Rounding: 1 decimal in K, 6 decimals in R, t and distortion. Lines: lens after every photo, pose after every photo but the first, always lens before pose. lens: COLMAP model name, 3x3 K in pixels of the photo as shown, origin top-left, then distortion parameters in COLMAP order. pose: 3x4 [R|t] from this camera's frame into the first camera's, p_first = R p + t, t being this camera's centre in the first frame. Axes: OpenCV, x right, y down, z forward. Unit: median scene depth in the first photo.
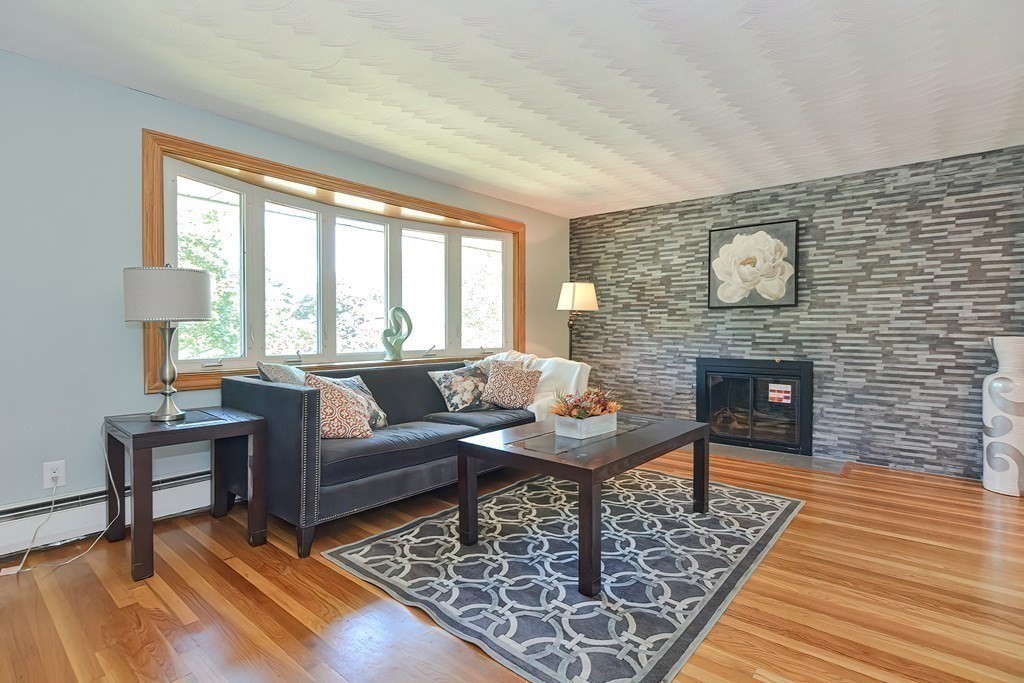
lens RADIAL K [[503.9, 0, 508.4], [0, 503.9, 336.2], [0, 0, 1]] dist [-0.002588, 0.000596]
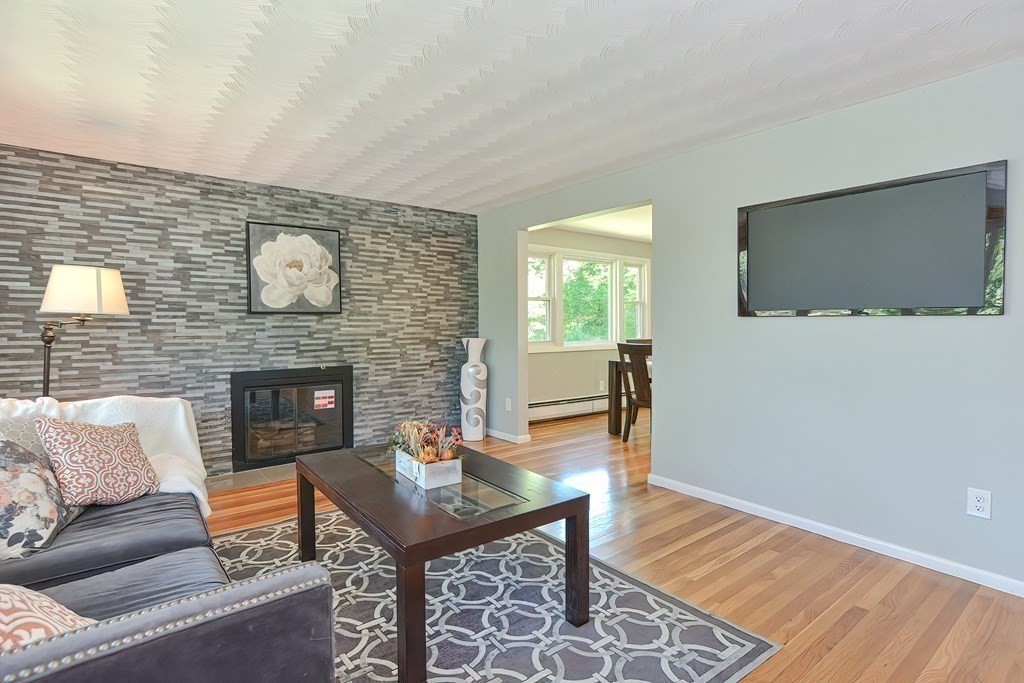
lens RADIAL K [[506.2, 0, 517.3], [0, 506.2, 333.8], [0, 0, 1]] dist [-0.015949, 0.007155]
pose [[0.209313, -0.026116, 0.977500, -0.379563], [0.019230, 0.999560, 0.022588, -0.034731], [-0.977659, 0.014070, 0.209723, 0.425029]]
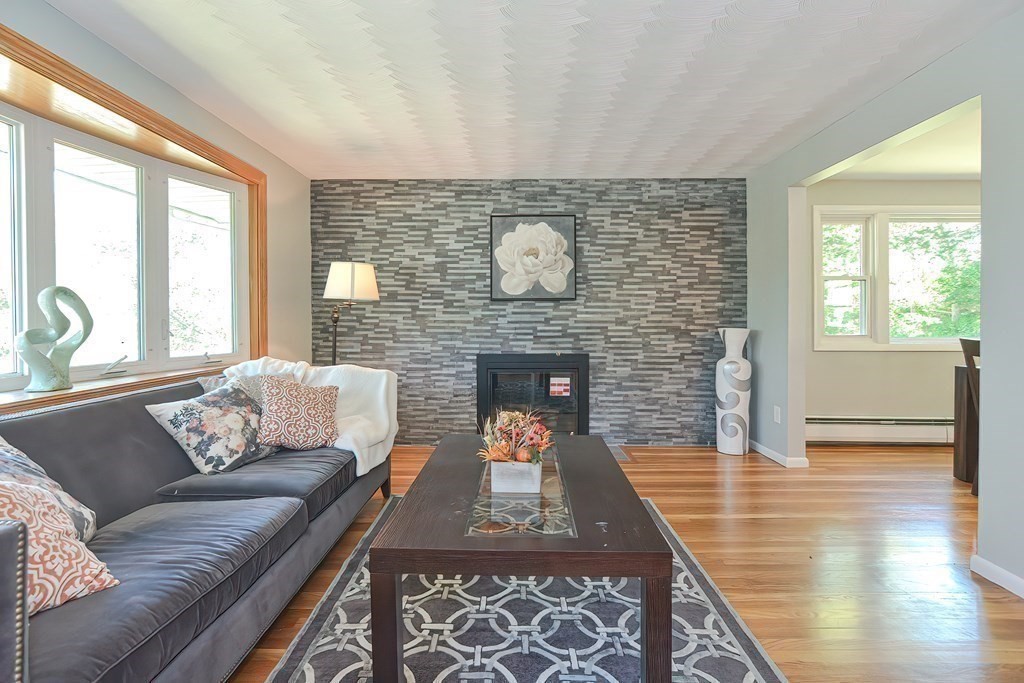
lens RADIAL K [[510.7, 0, 511.4], [0, 510.7, 321.9], [0, 0, 1]] dist [-0.013184, 0.000455]
pose [[0.773033, -0.007563, 0.634321, -0.184275], [0.012520, 0.999916, -0.003335, -0.013430], [-0.634243, 0.010520, 0.773062, 0.287511]]
